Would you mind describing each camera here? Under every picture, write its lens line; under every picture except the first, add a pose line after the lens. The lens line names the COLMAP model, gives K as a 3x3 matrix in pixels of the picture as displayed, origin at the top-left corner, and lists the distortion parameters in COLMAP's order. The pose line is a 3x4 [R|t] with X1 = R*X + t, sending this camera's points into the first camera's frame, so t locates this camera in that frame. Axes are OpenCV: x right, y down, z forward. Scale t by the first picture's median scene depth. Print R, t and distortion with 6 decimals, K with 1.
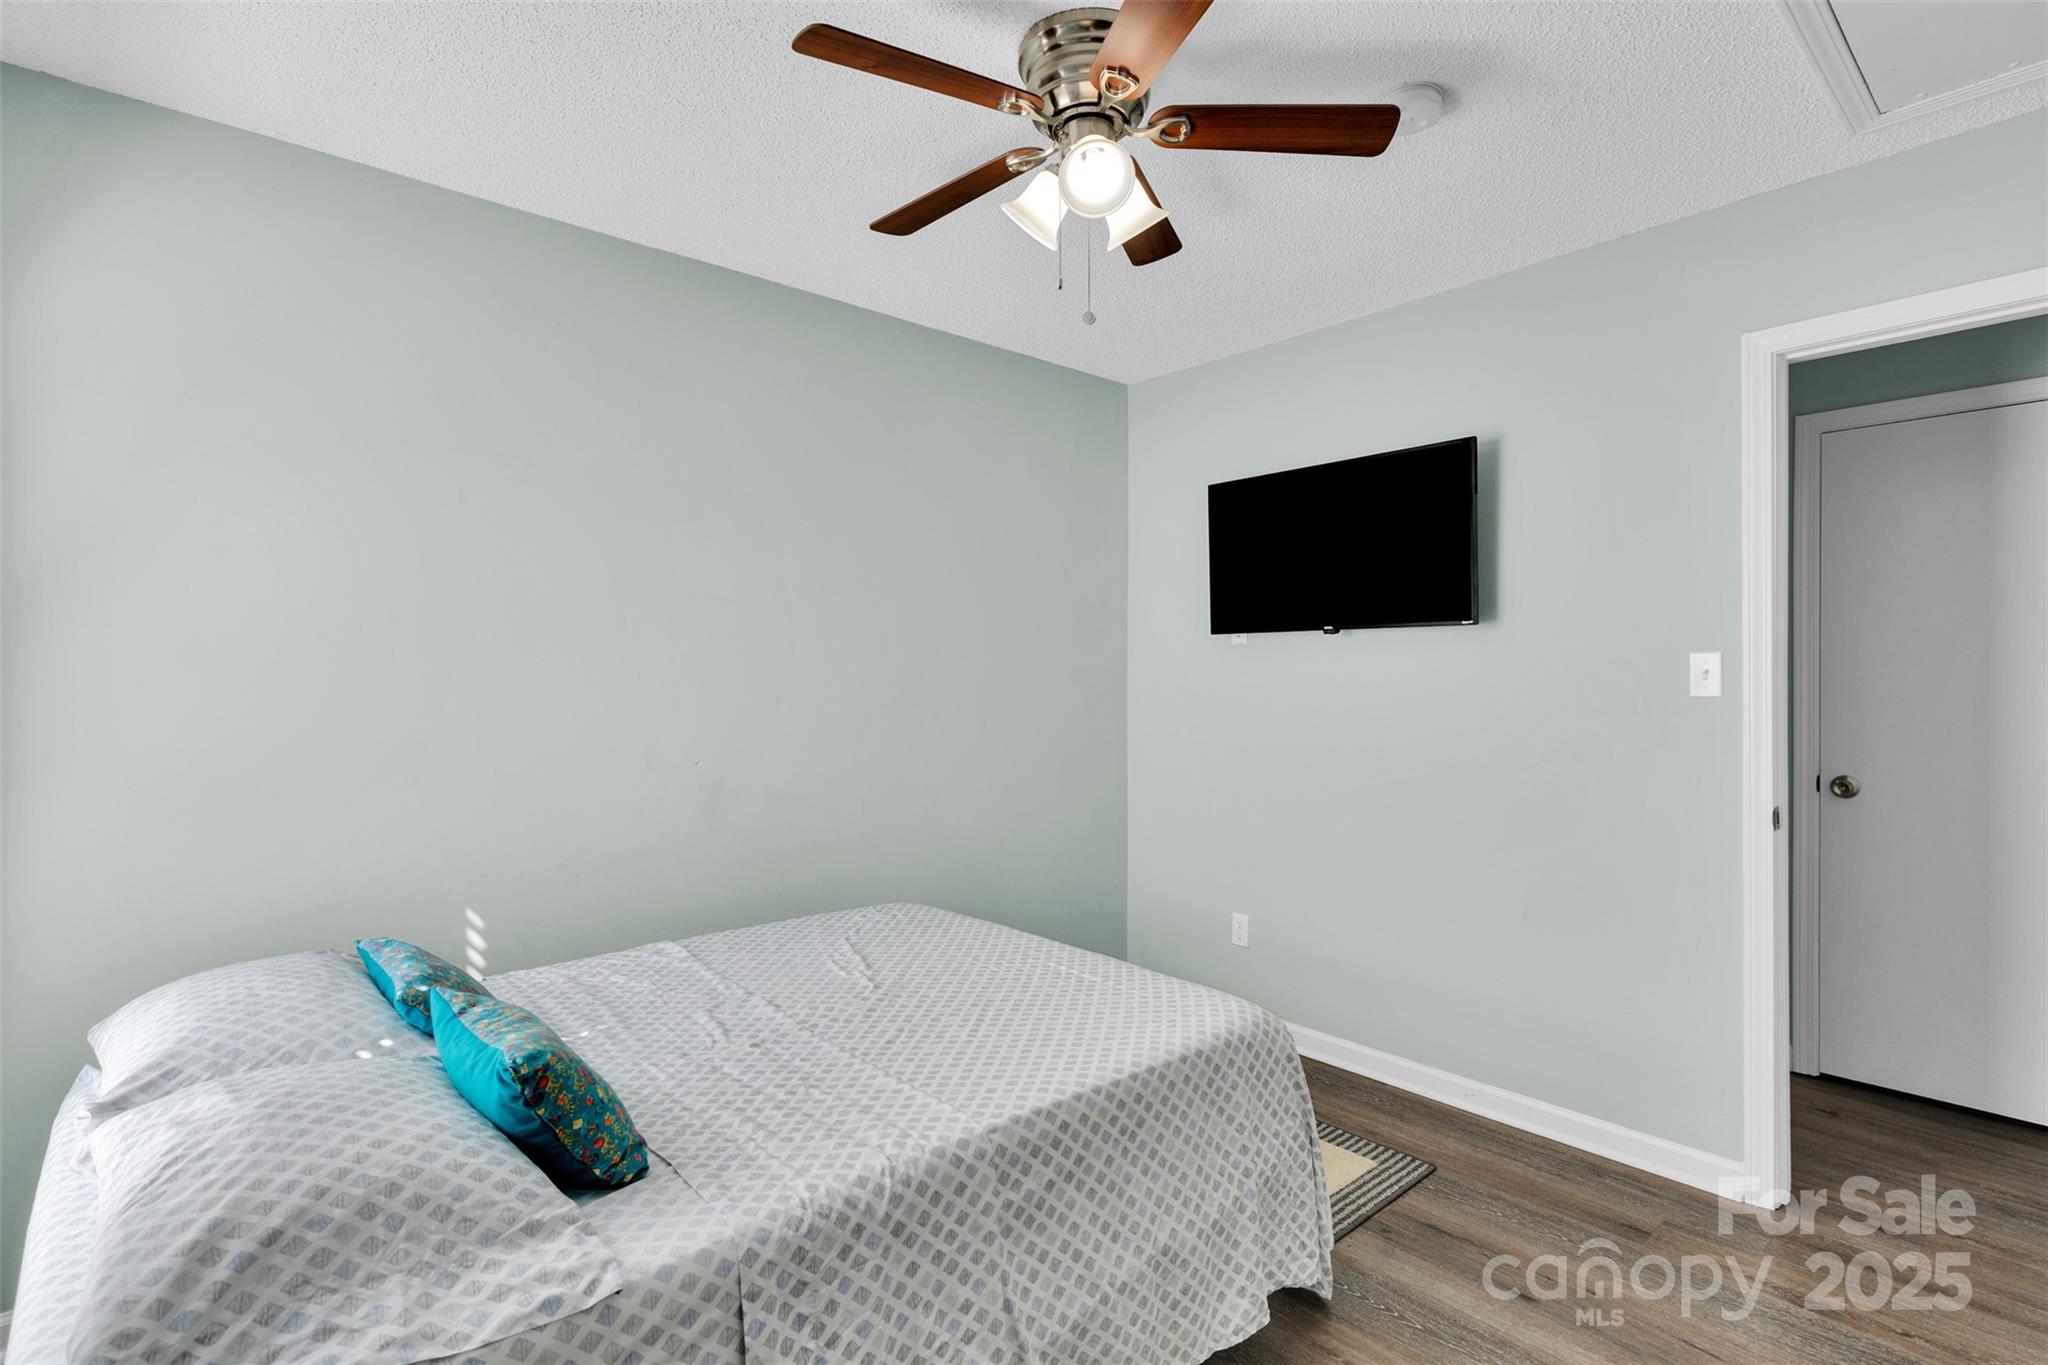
lens RADIAL K [[984.4, 0, 1024.4], [0, 984.4, 678.6], [0, 0, 1]] dist [0.001645, 0.000215]
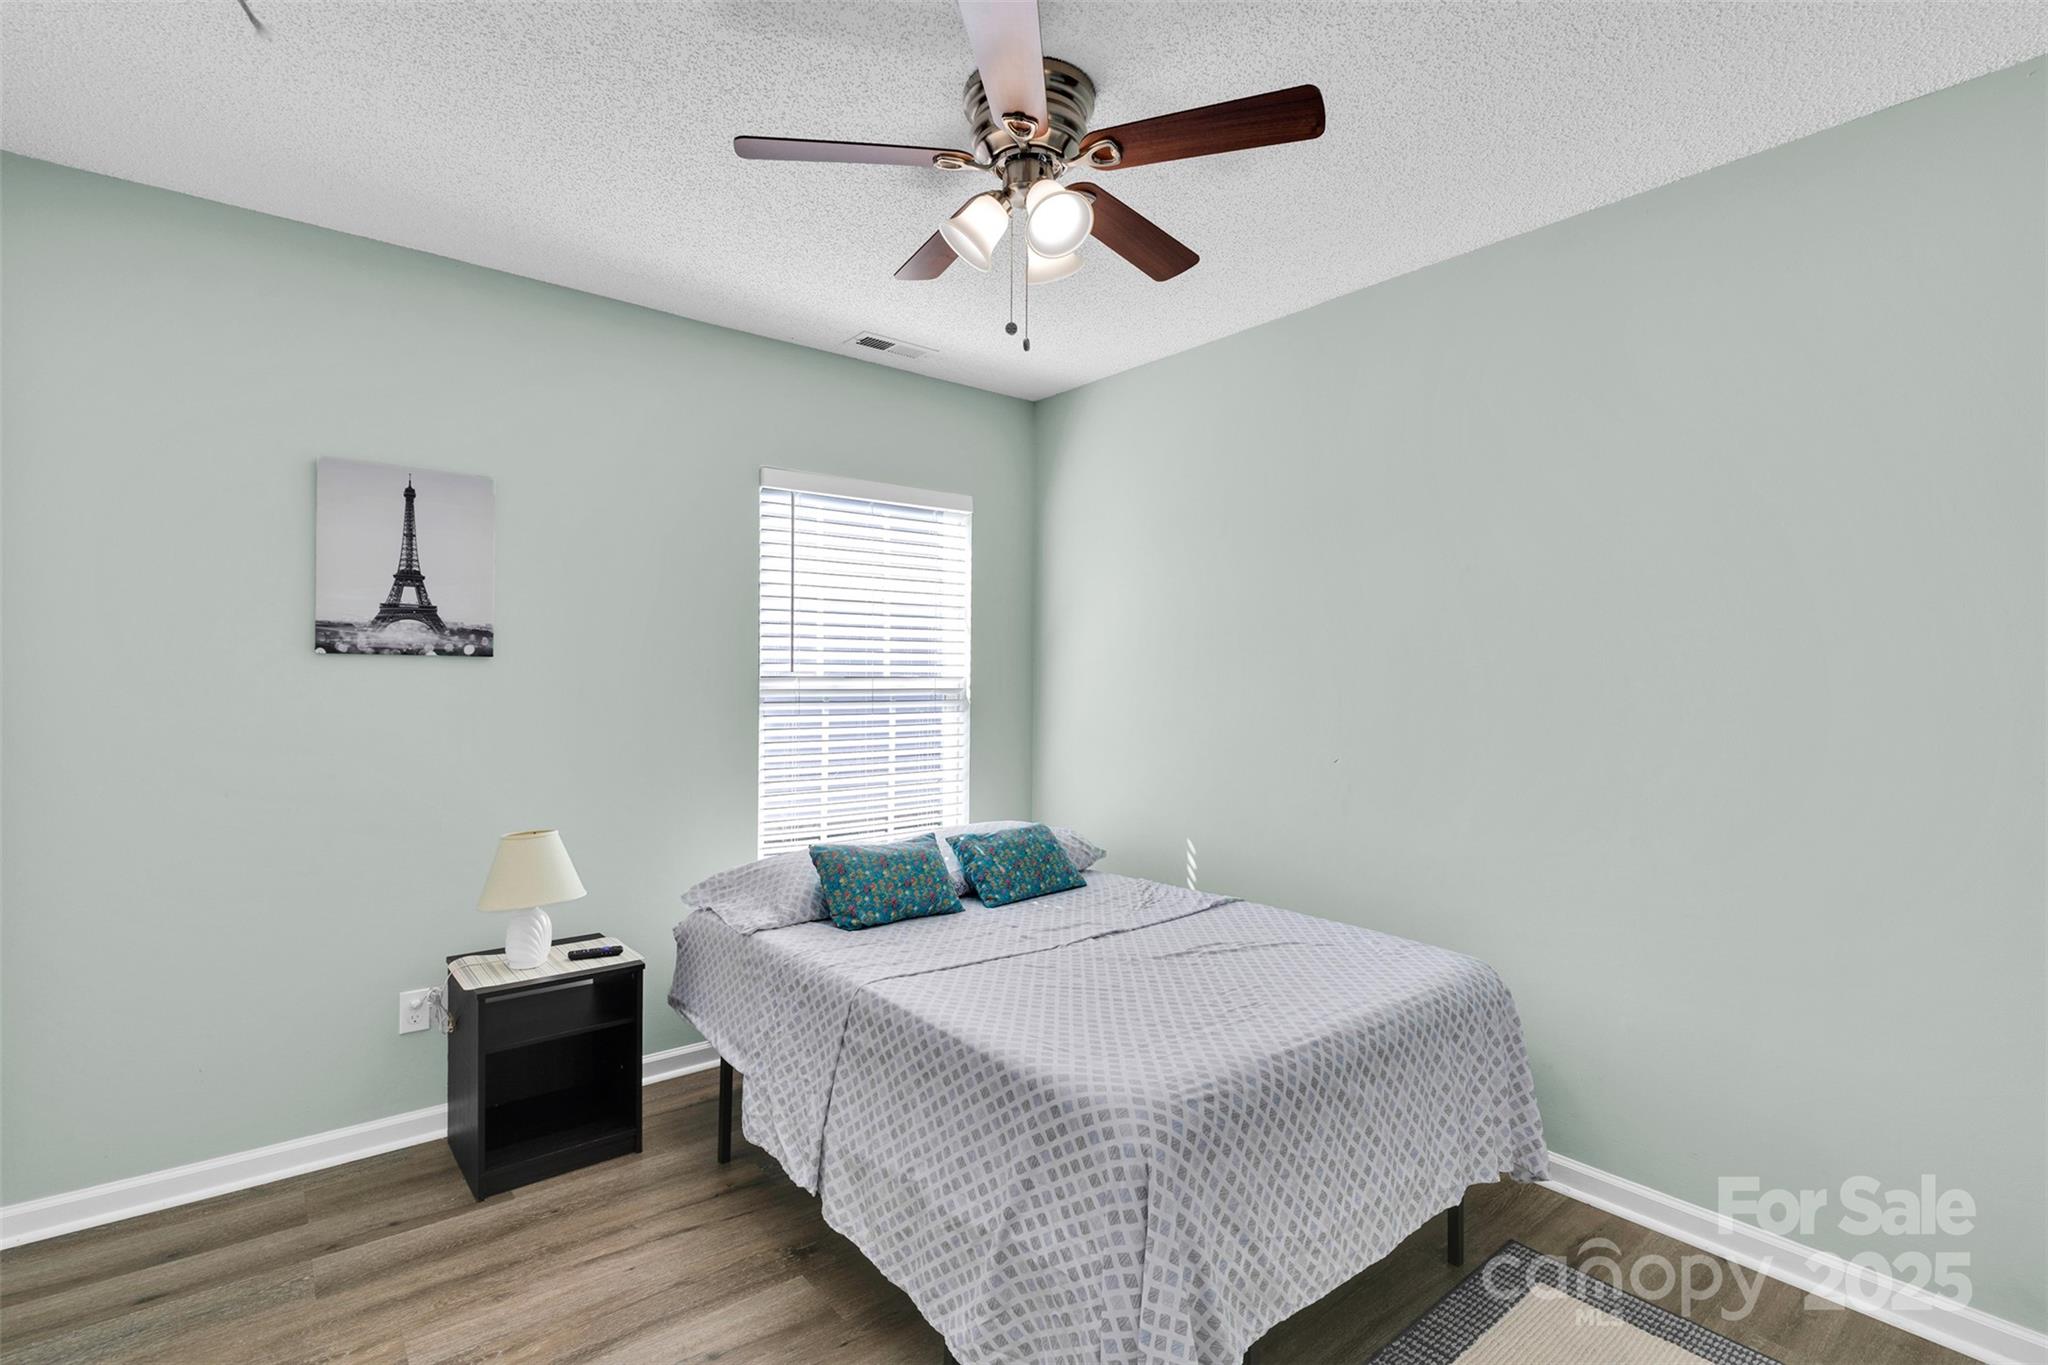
lens RADIAL K [[984.4, 0, 1025.2], [0, 984.4, 678.2], [0, 0, 1]] dist [0.001645, 0.000215]
pose [[-0.056802, 0.004020, -0.998377, 1.338765], [-0.004727, 0.999980, 0.004296, -0.008588], [0.998374, 0.004963, -0.056781, 1.259265]]
